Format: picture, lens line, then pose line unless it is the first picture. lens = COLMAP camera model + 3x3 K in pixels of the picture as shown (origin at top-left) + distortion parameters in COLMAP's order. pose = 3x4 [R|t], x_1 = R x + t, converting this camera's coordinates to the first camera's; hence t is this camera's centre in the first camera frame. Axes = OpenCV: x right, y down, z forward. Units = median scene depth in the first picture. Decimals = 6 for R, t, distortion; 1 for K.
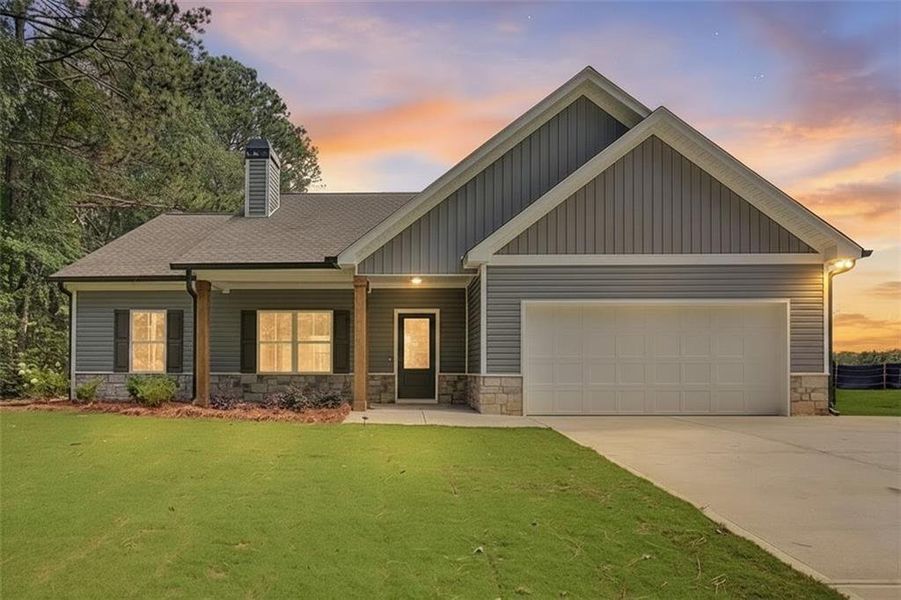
lens RADIAL K [[541.7, 0, 391.8], [0, 541.7, 370.0], [0, 0, 1]] dist [-0.003019, -0.001701]
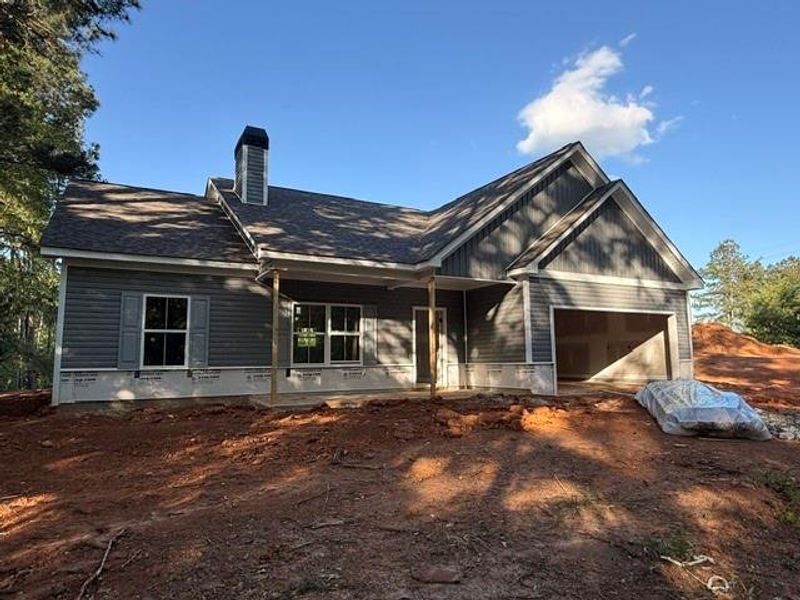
lens RADIAL K [[507.2, 0, 395.2], [0, 507.2, 310.9], [0, 0, 1]] dist [0.007102, -0.002042]
pose [[0.859618, 0.035999, 0.509667, -0.554855], [0.012198, 0.995785, -0.090908, -0.007520], [-0.510791, 0.084363, 0.855556, 0.123344]]
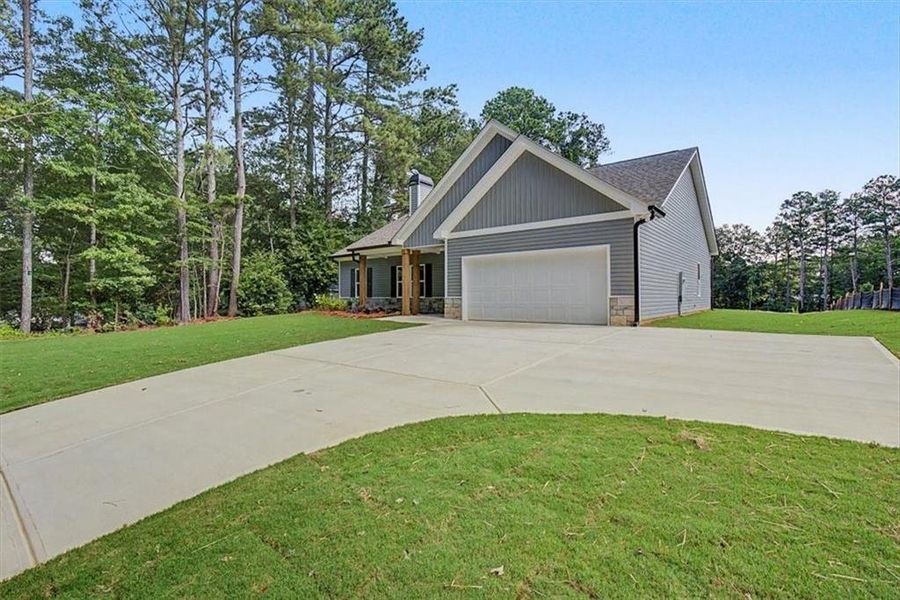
lens RADIAL K [[423.4, 0, 450.0], [0, 423.4, 300.0], [0, 0, 1]] dist [-0.002690, 0.000521]
pose [[0.792038, -0.000591, -0.610471, 0.855311], [0.004233, 0.999981, 0.004525, 0.007973], [0.610457, -0.006168, 0.792025, -0.116429]]
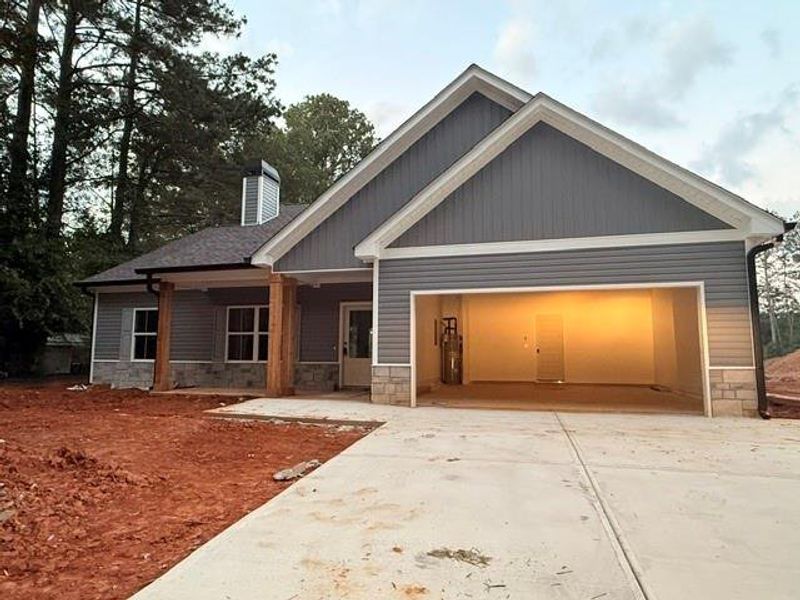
lens RADIAL K [[507.2, 0, 395.2], [0, 507.2, 310.9], [0, 0, 1]] dist [0.007102, -0.002042]
pose [[0.966944, -0.018523, -0.254315, 0.363024], [-0.005406, 0.995645, -0.093071, -0.003365], [0.254931, 0.091369, 0.962633, 0.063759]]
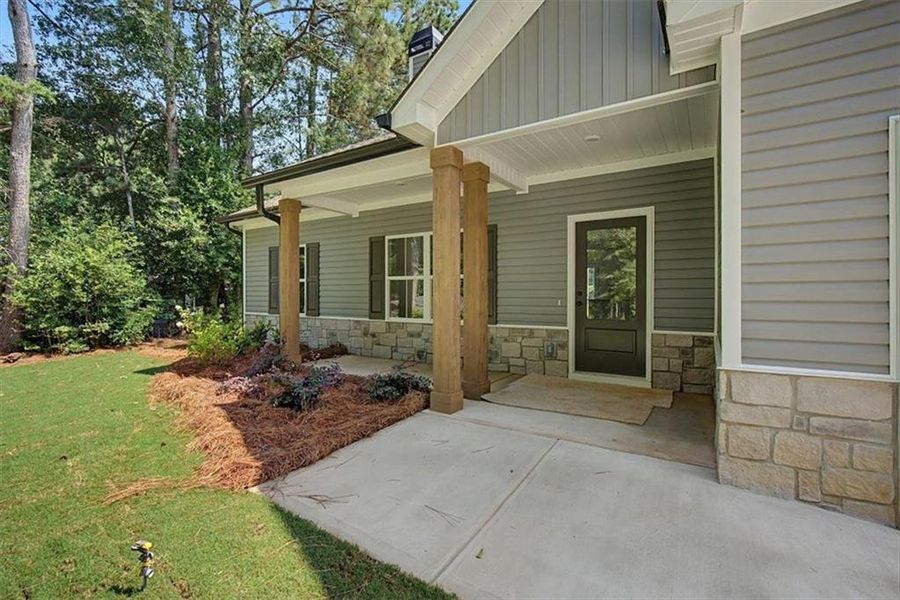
lens RADIAL K [[408.8, 0, 448.9], [0, 408.8, 294.6], [0, 0, 1]] dist [-0.001988, 0.000133]
pose [[0.855132, -0.002606, -0.518403, 0.121468], [0.006061, 0.999969, 0.004972, -0.030968], [0.518374, -0.007394, 0.855122, 0.557080]]
